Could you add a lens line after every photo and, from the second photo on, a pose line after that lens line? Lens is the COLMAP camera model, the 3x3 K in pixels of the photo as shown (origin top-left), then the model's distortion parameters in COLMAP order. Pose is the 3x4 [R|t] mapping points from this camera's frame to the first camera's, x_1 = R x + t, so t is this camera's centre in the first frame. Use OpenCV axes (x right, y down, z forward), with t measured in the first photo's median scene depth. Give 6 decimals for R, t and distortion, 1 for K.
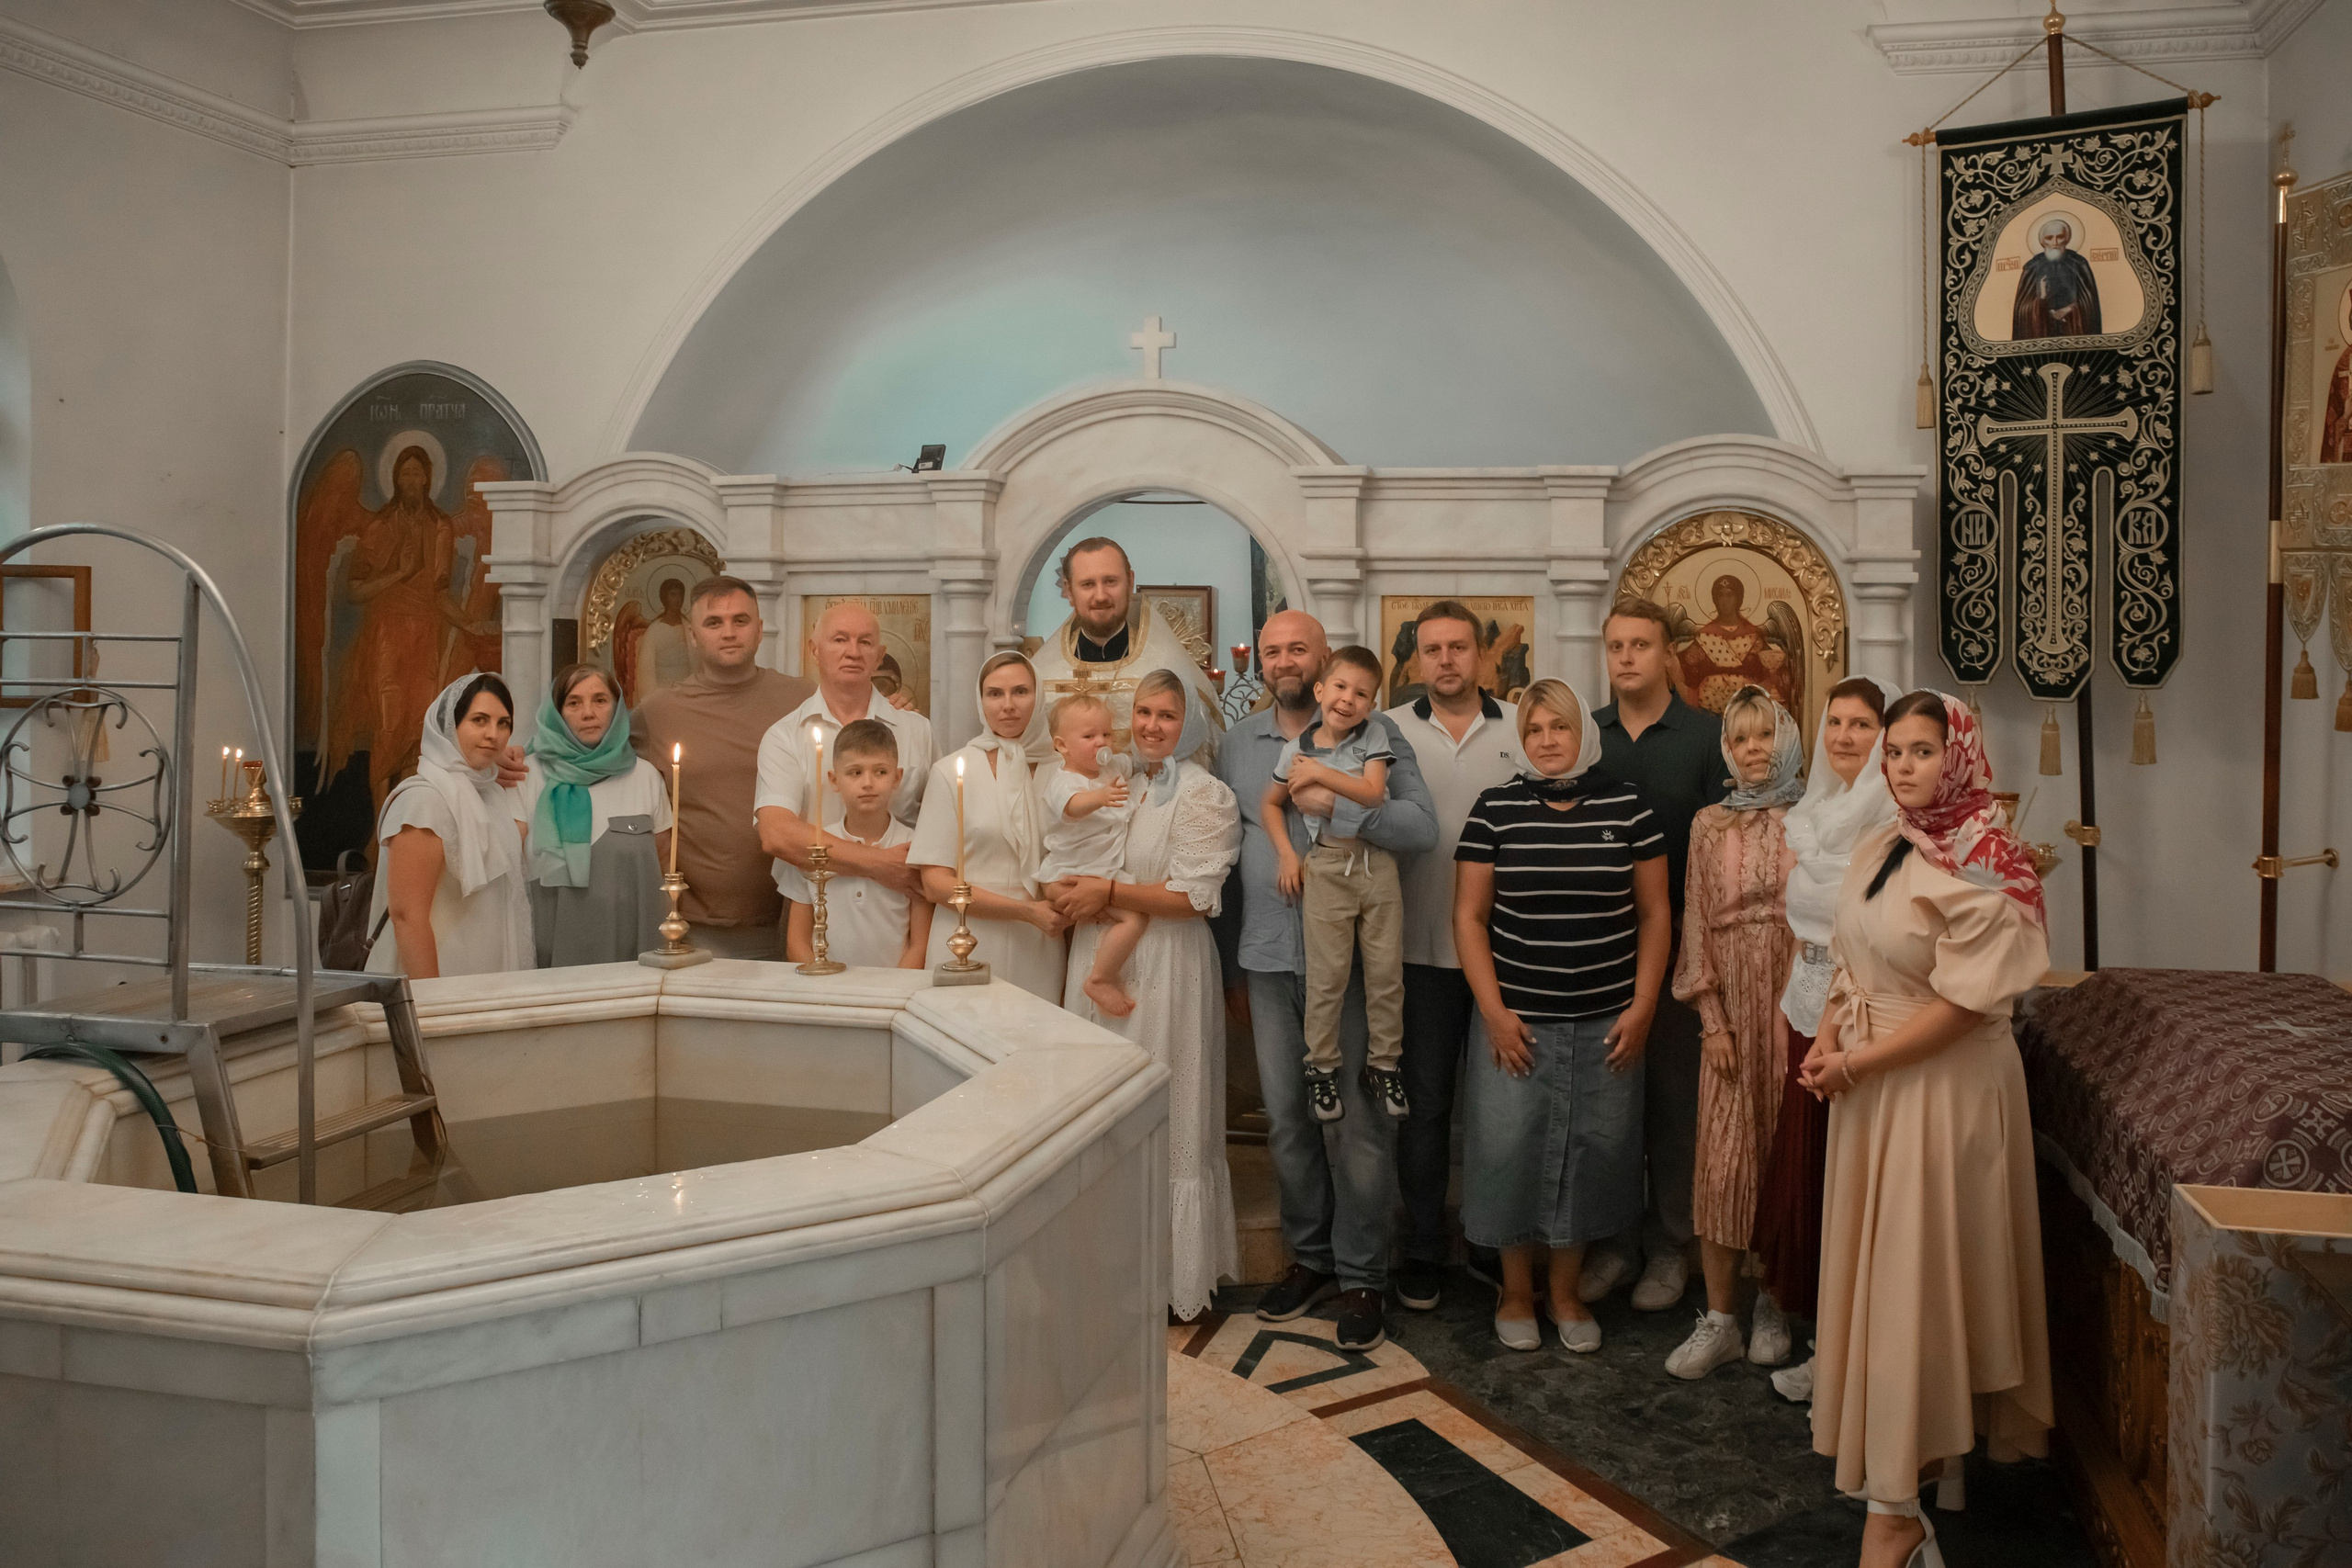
lens RADIAL K [[1675.7, 0, 1180.1], [0, 1675.7, 782.1], [0, 0, 1]] dist [-0.082187, 0.040446]
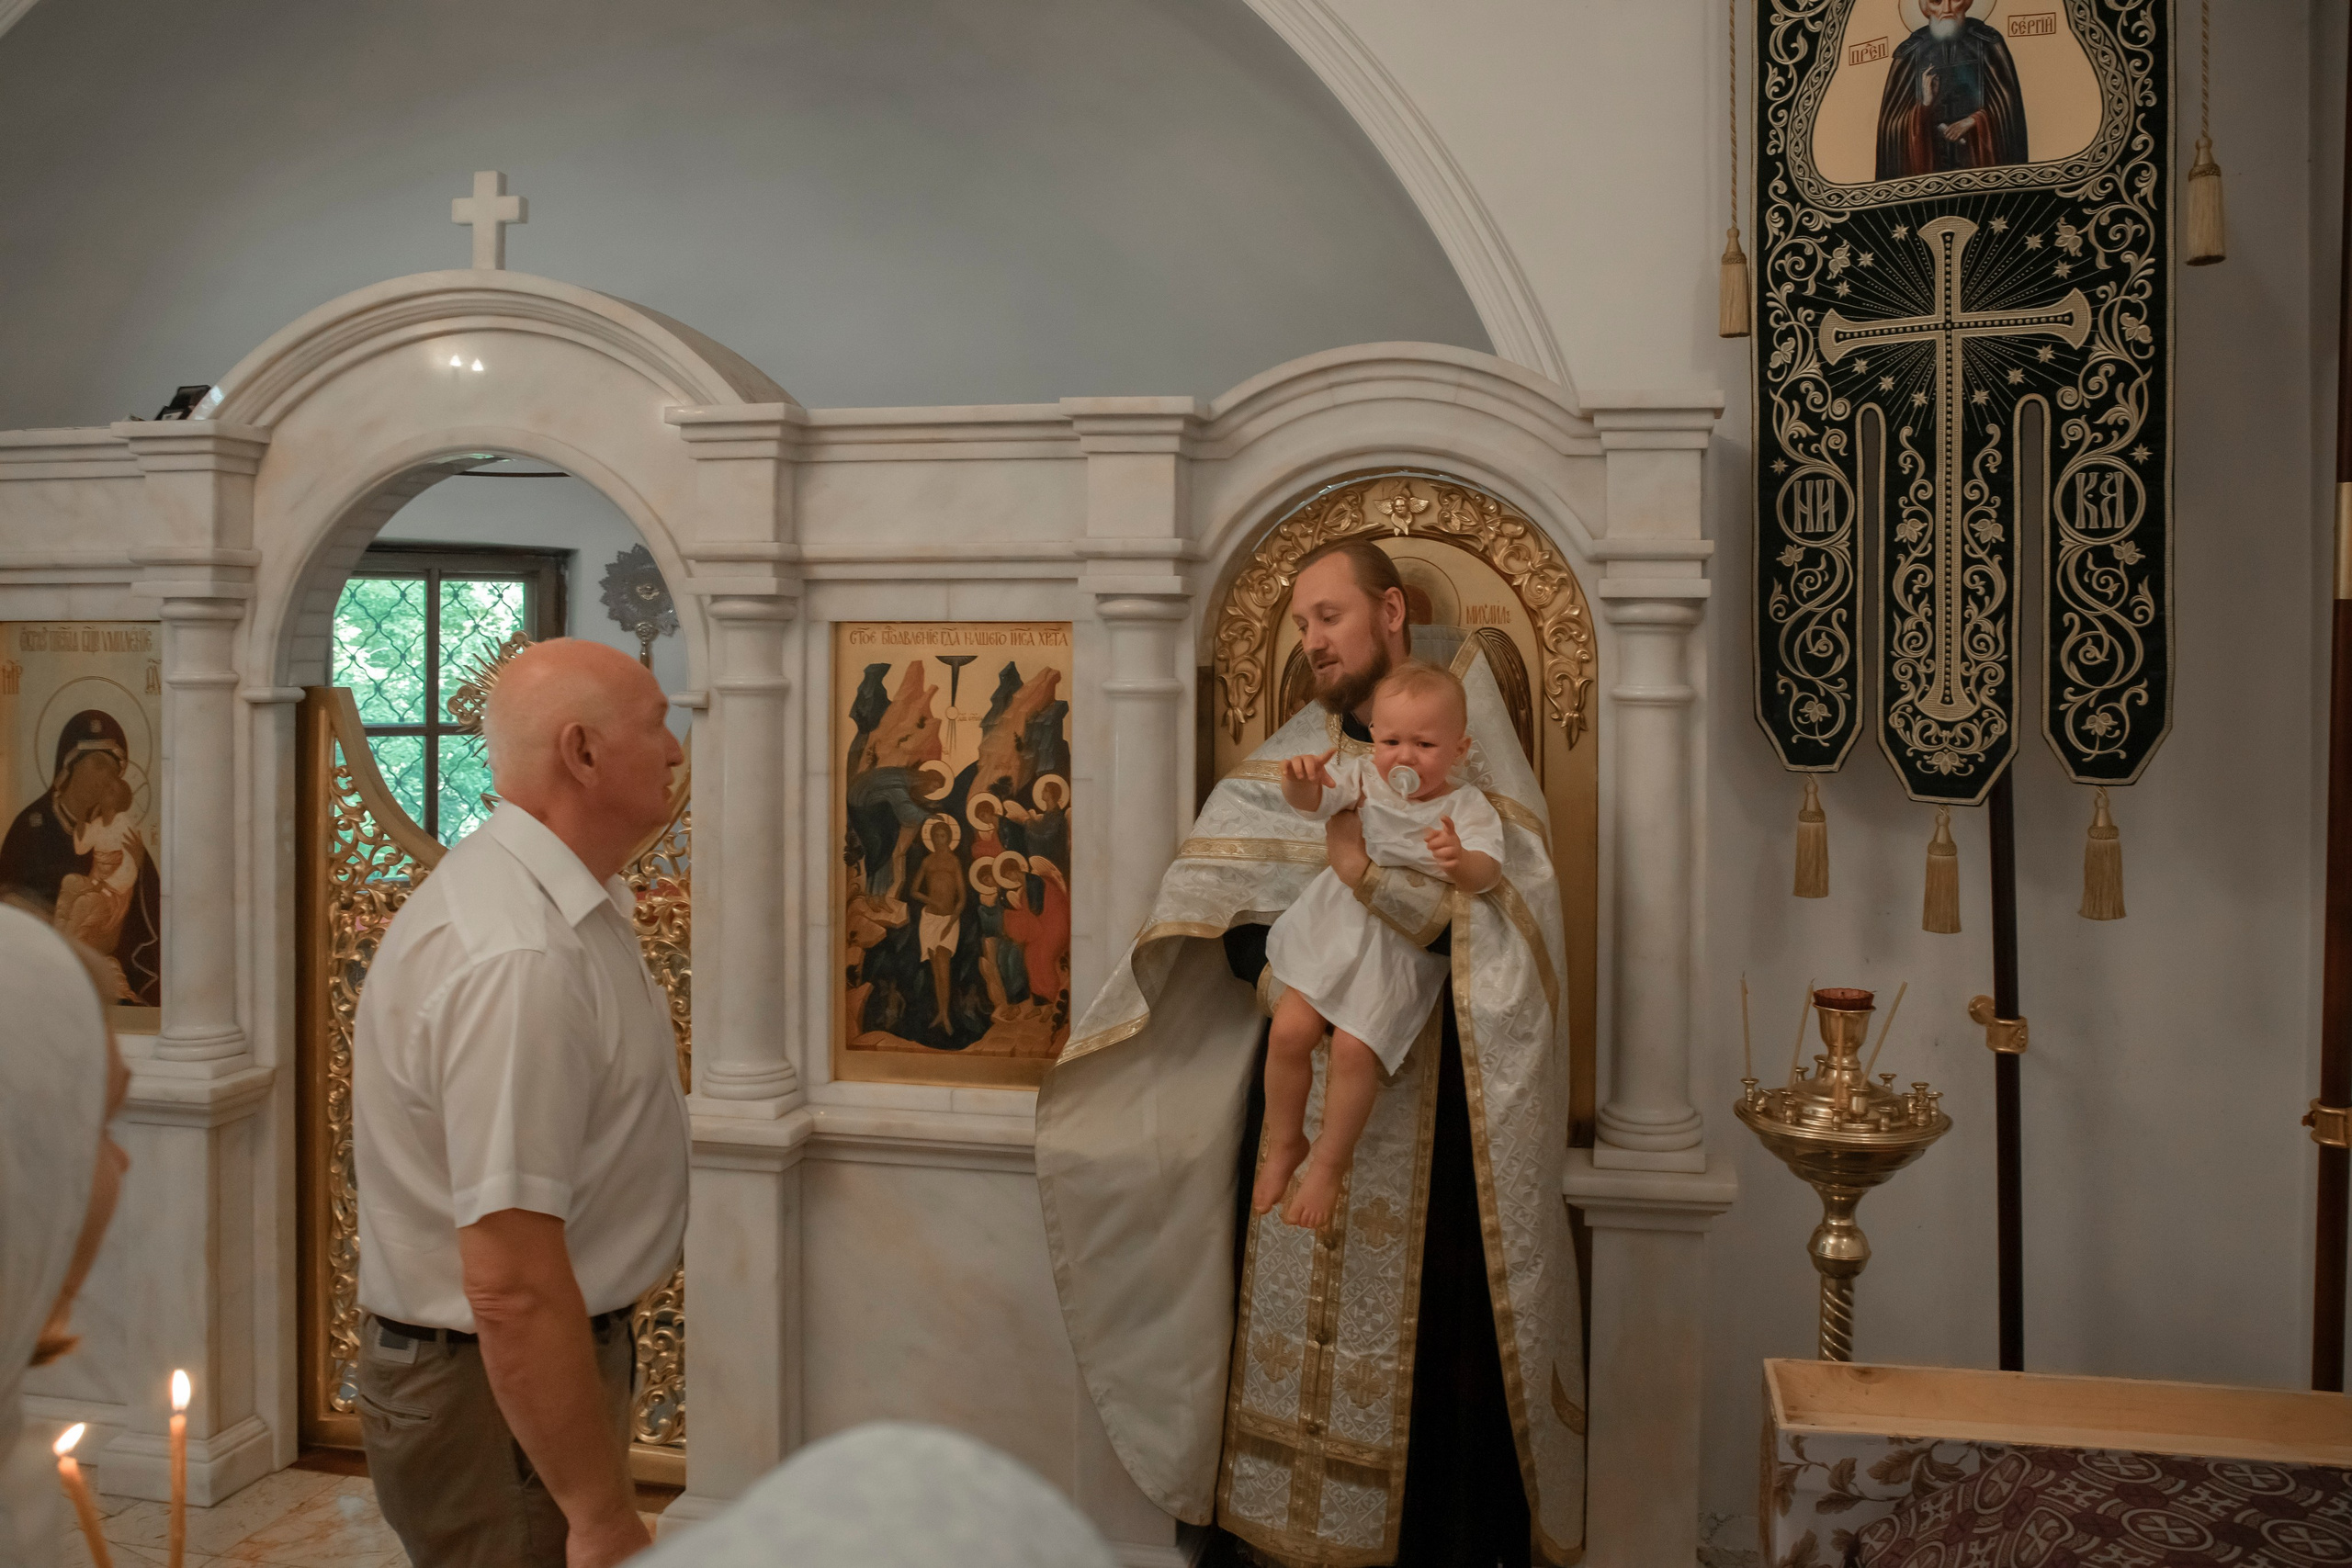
lens RADIAL K [[1675.7, 0, 1167.1], [0, 1675.7, 789.5], [0, 0, 1]] dist [-0.082187, 0.040446]
pose [[0.999788, -0.002267, 0.020464, 0.241695], [0.002252, 0.999997, 0.000726, -0.053975], [-0.020466, -0.000679, 0.999790, 0.419160]]
